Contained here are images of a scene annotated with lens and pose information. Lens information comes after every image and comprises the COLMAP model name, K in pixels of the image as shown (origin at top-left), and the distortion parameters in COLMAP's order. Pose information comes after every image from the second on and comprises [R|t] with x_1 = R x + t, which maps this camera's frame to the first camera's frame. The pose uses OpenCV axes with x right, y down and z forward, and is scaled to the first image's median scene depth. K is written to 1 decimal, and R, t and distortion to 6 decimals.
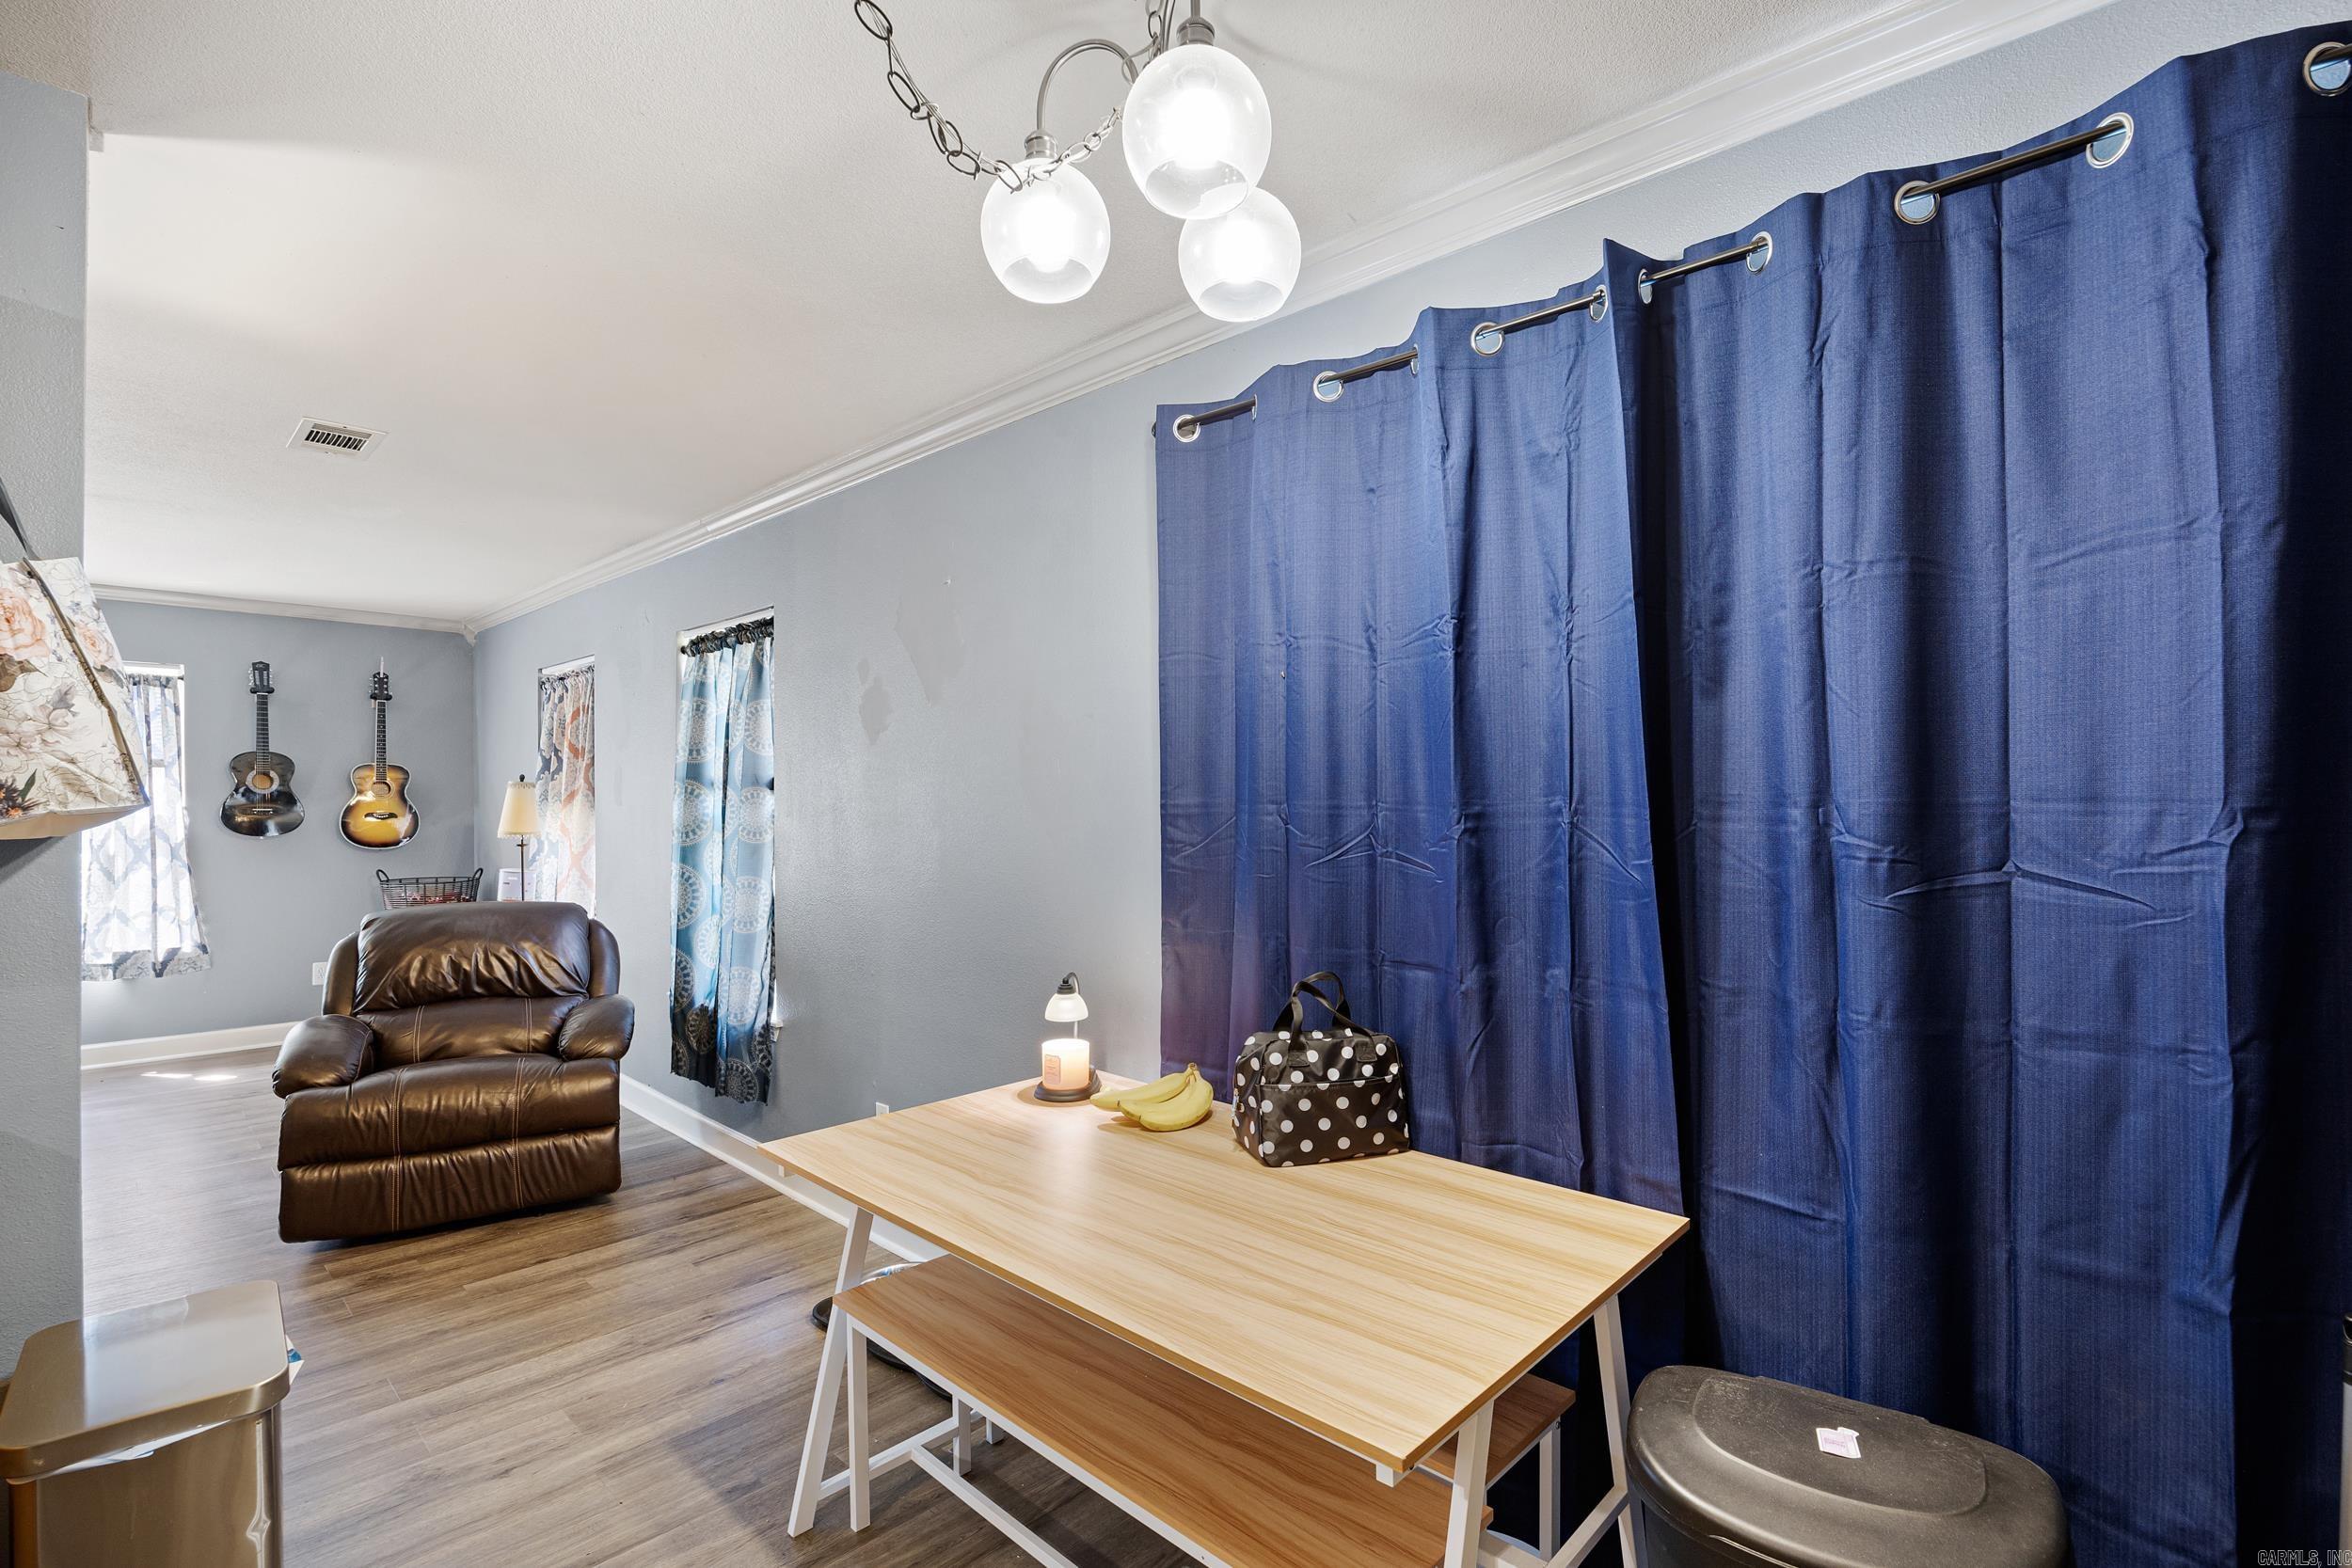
lens RADIAL K [[1072.7, 0, 1179.5], [0, 1072.7, 802.8], [0, 0, 1]] dist [-0.011269, -0.001275]
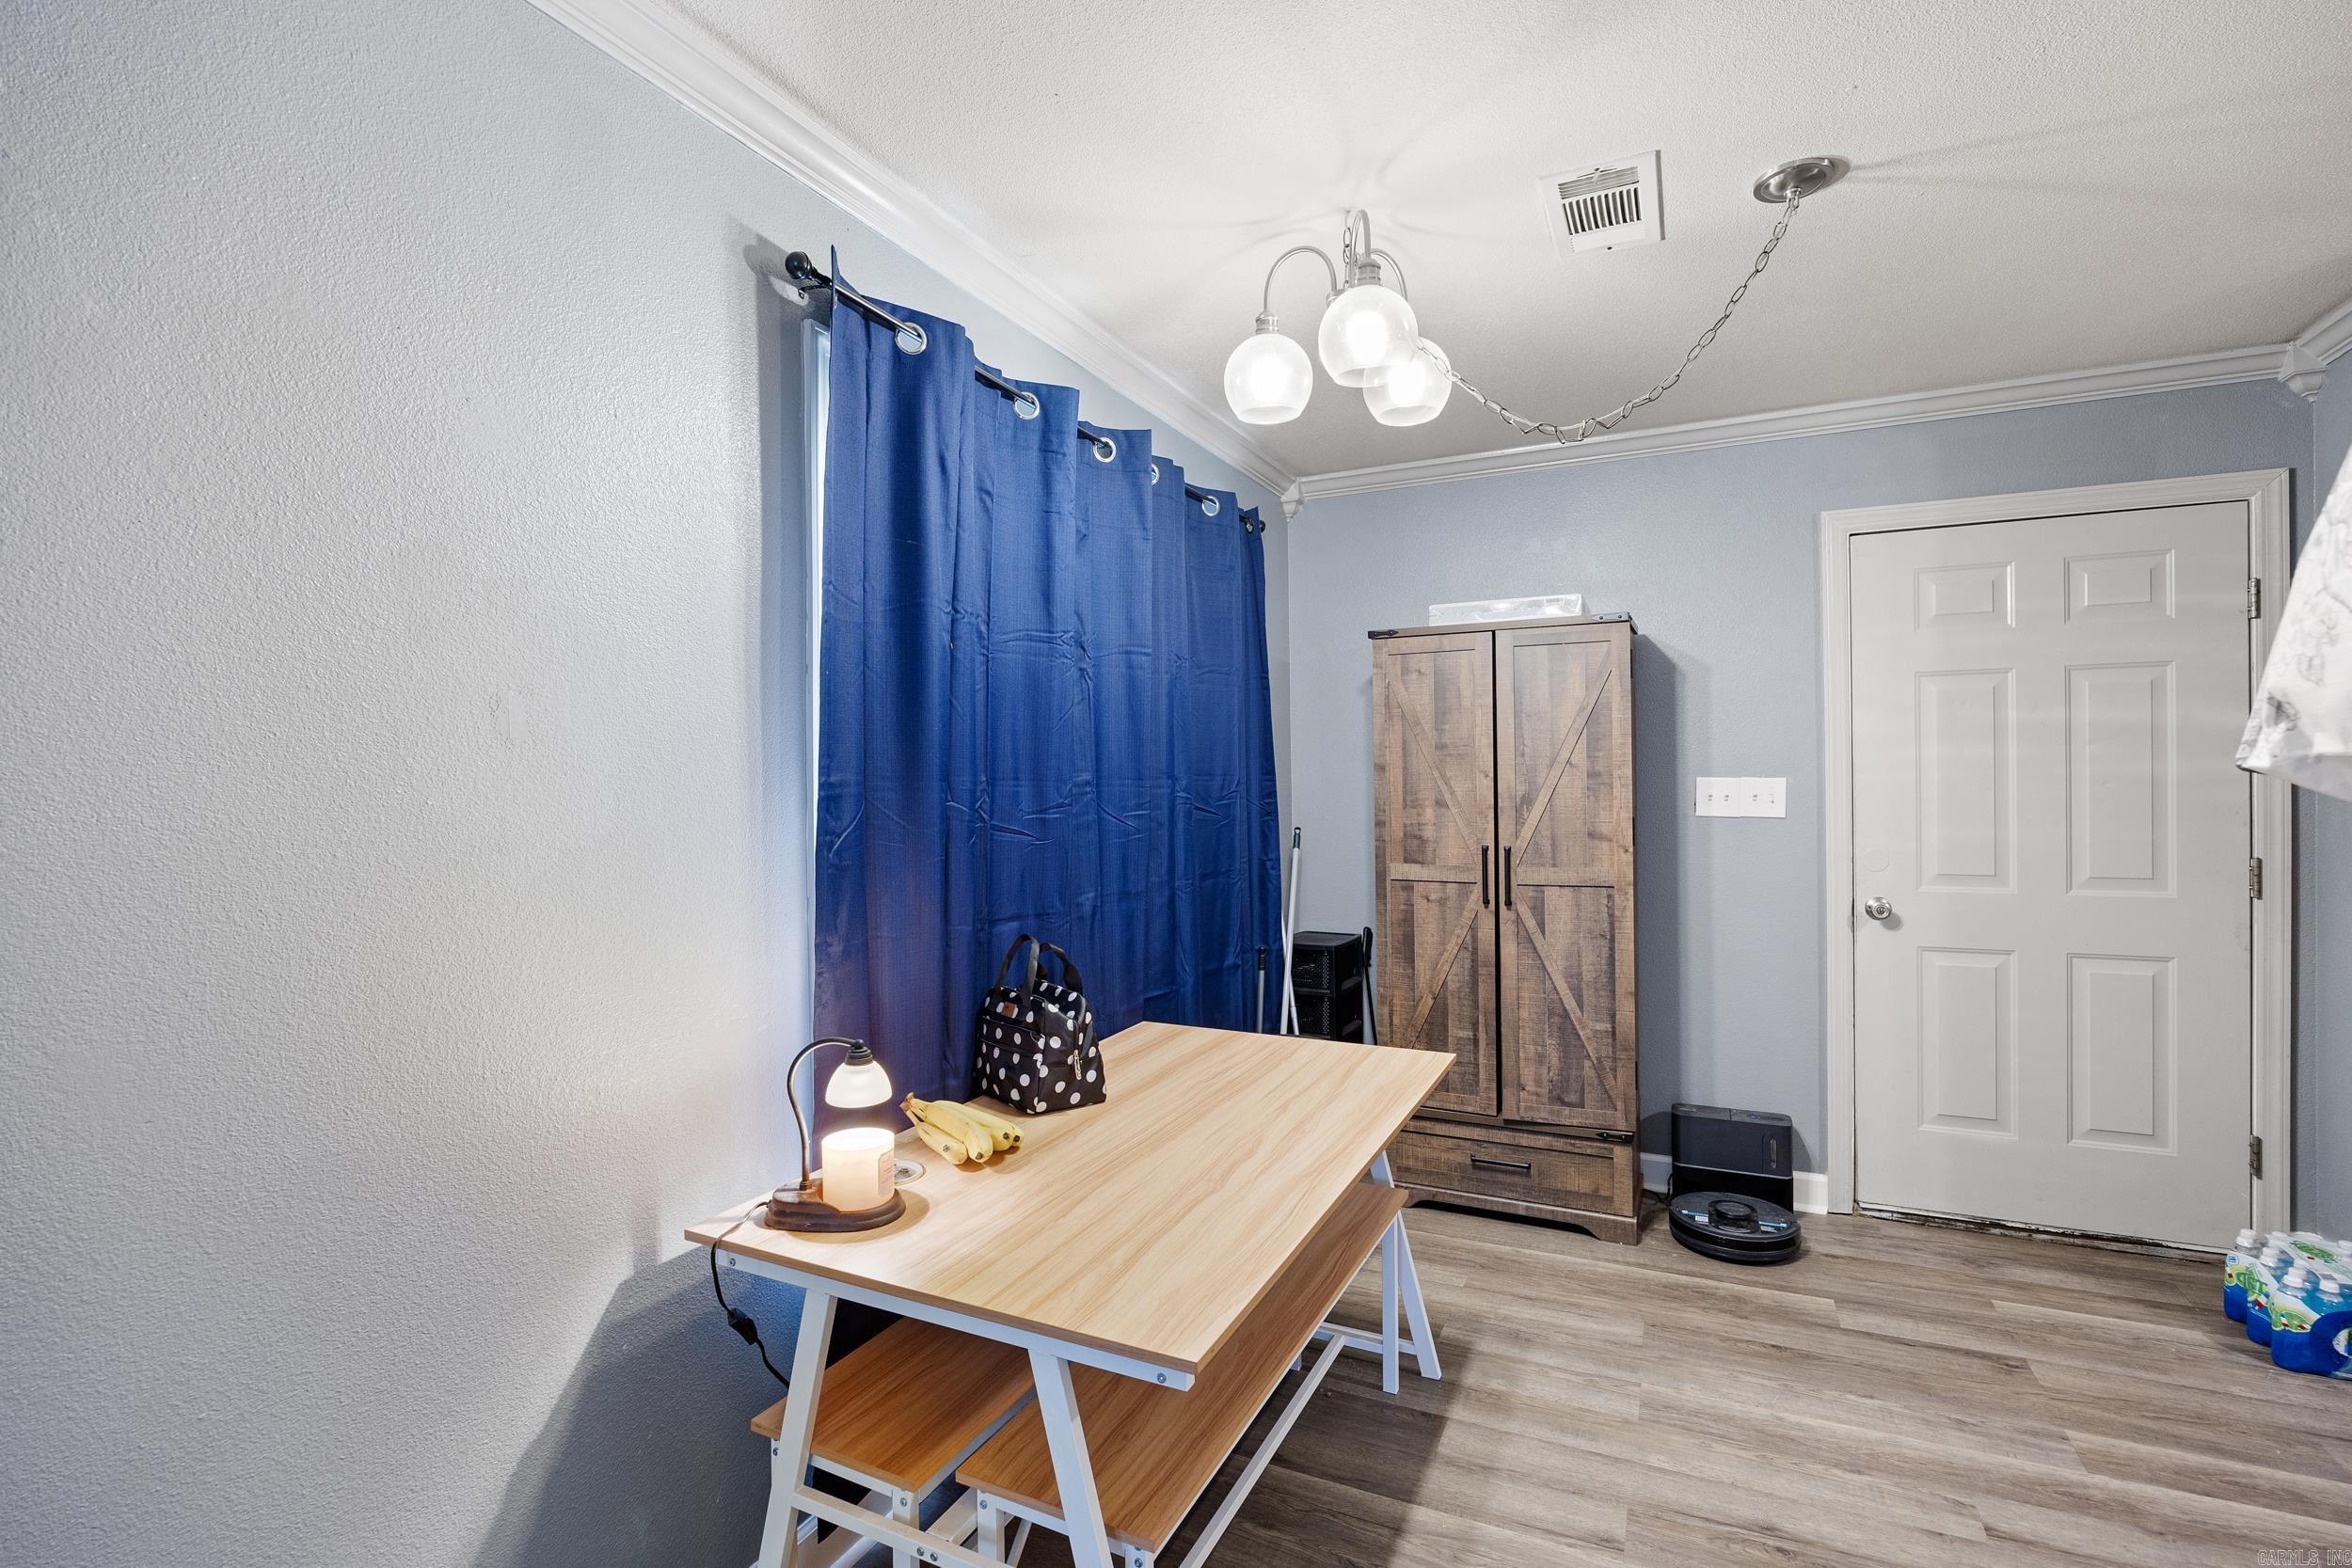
lens RADIAL K [[1072.7, 0, 1184.8], [0, 1072.7, 788.7], [0, 0, 1]] dist [-0.011269, -0.001275]
pose [[-0.314807, -0.005458, 0.949140, -0.937887], [0.013285, 0.999860, 0.010156, 0.001591], [-0.949063, 0.015806, -0.314691, 1.177815]]
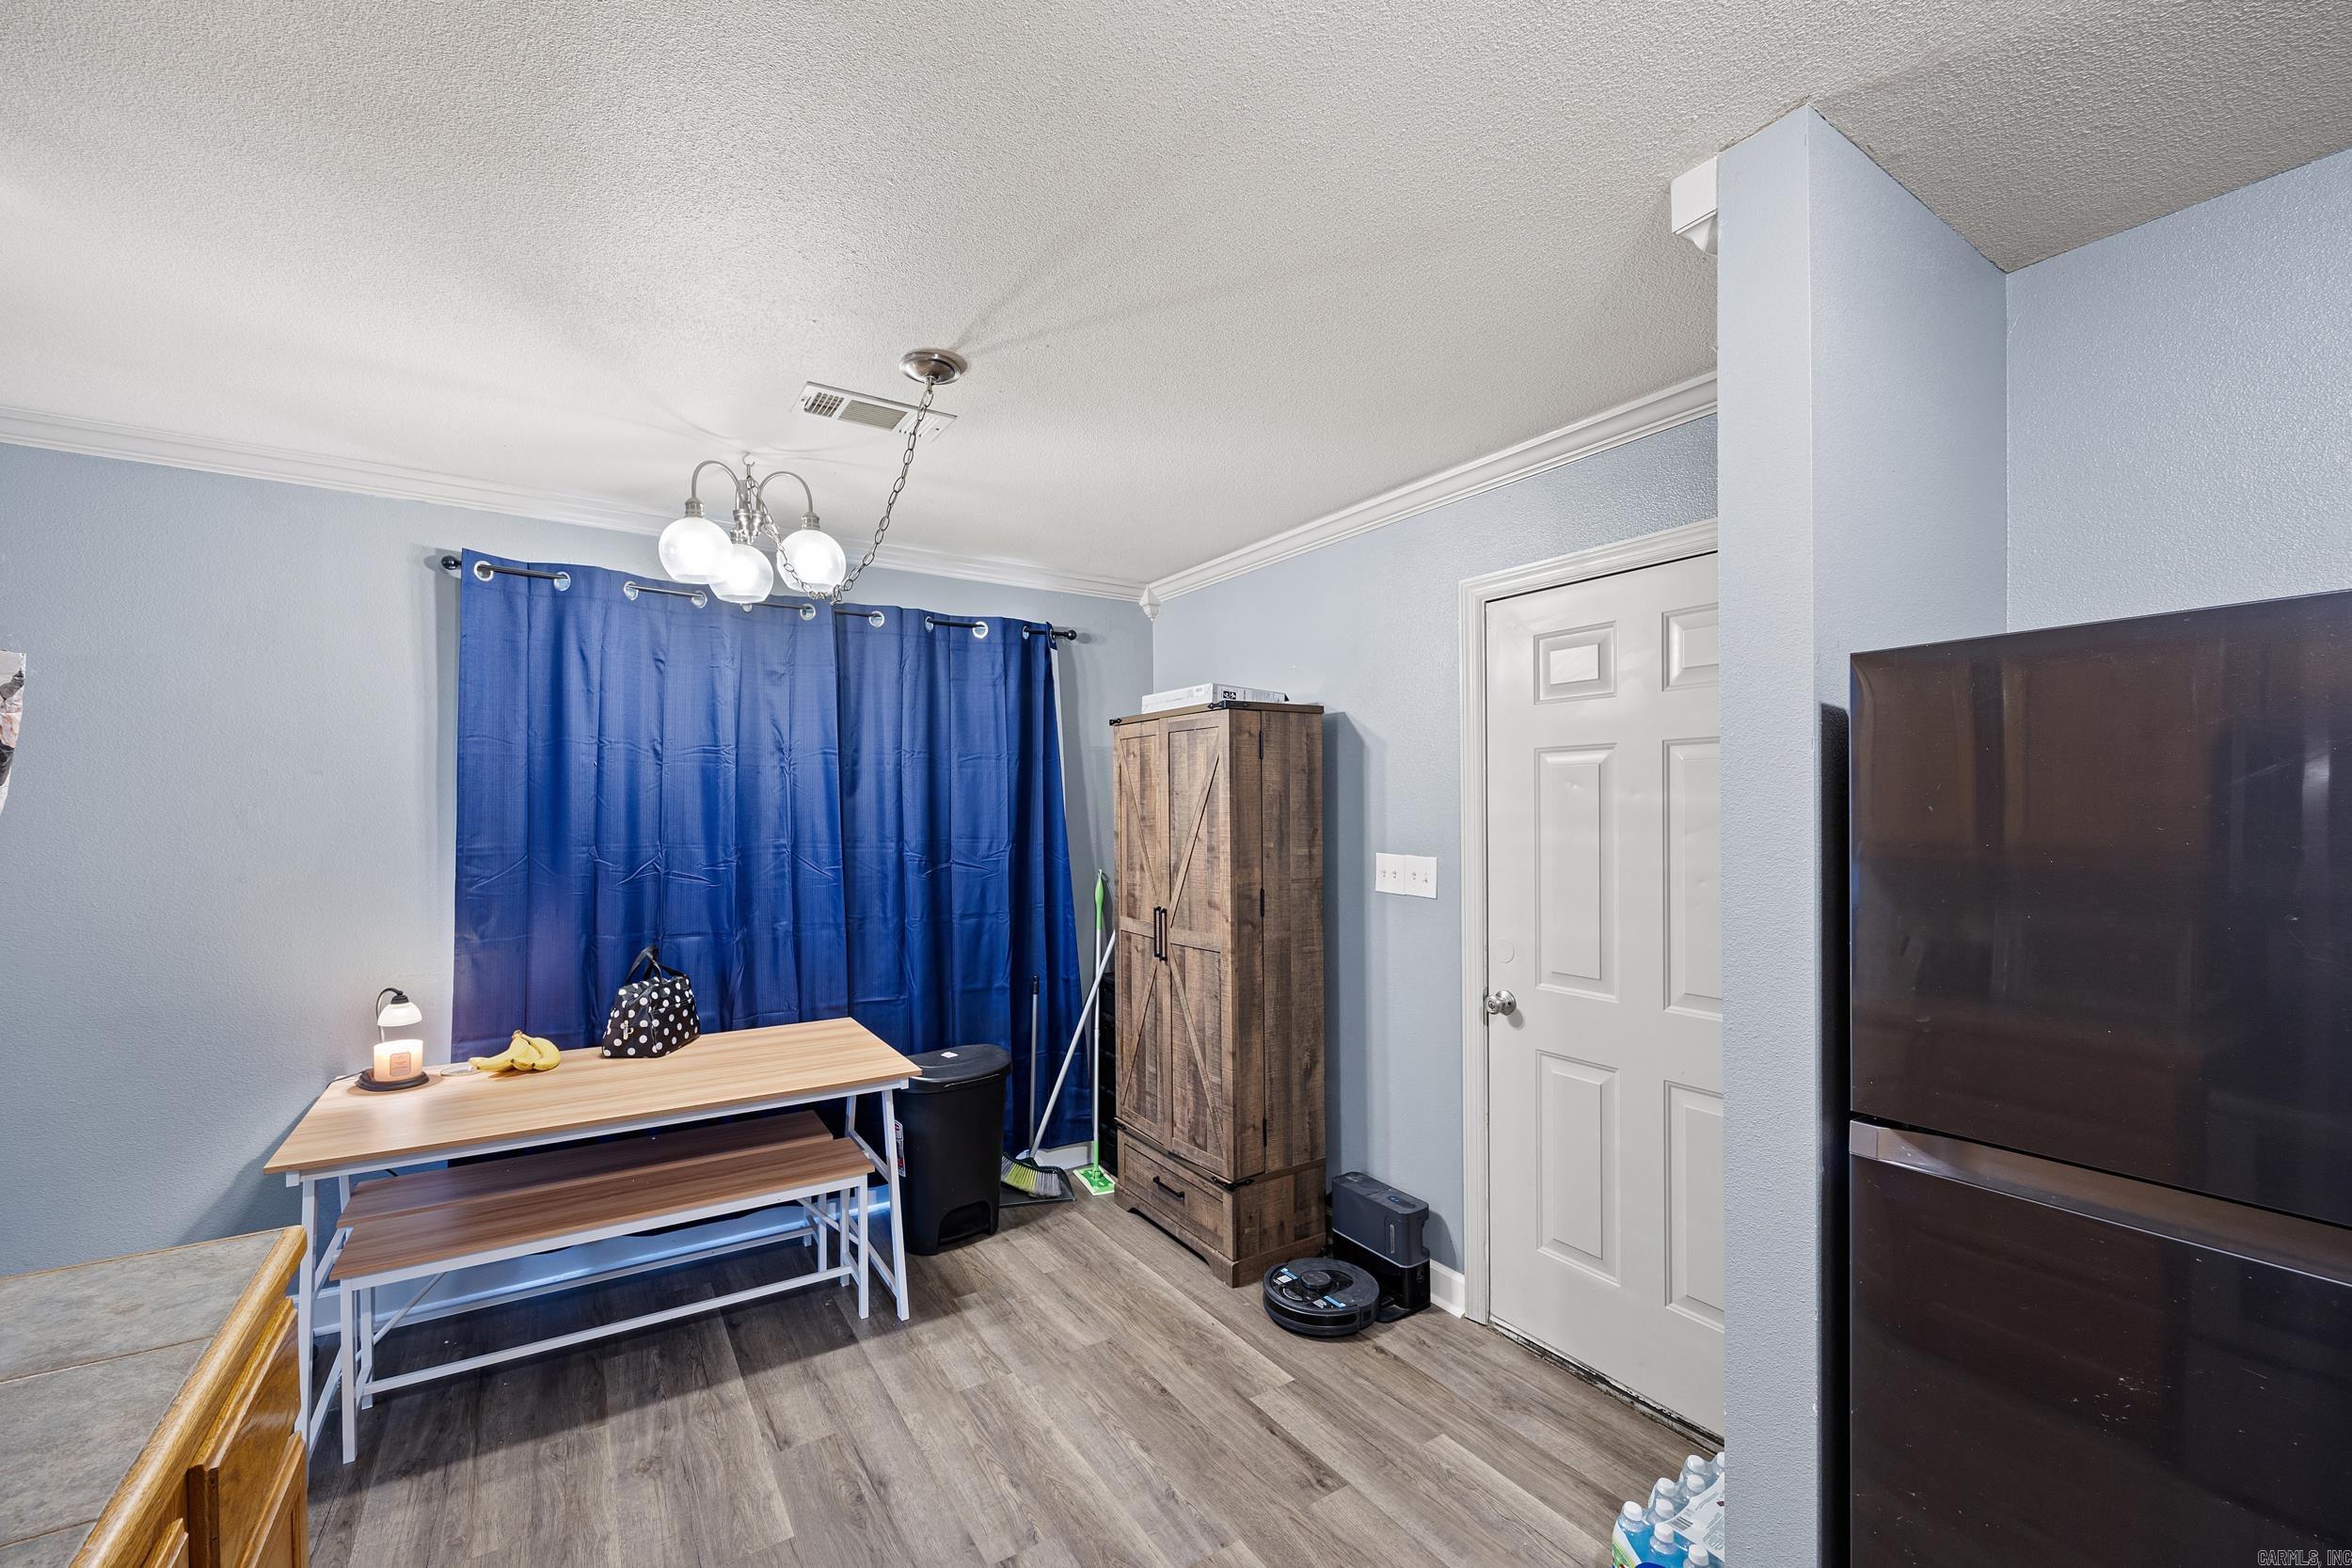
lens RADIAL K [[968.6, 0, 1202.0], [0, 968.6, 812.9], [0, 0, 1]] dist [-0.004609, 0.000875]
pose [[0.220799, -0.003121, 0.975314, -1.153457], [-0.001016, 0.999994, 0.003430, -0.056420], [-0.975319, -0.001749, 0.220794, -0.183659]]
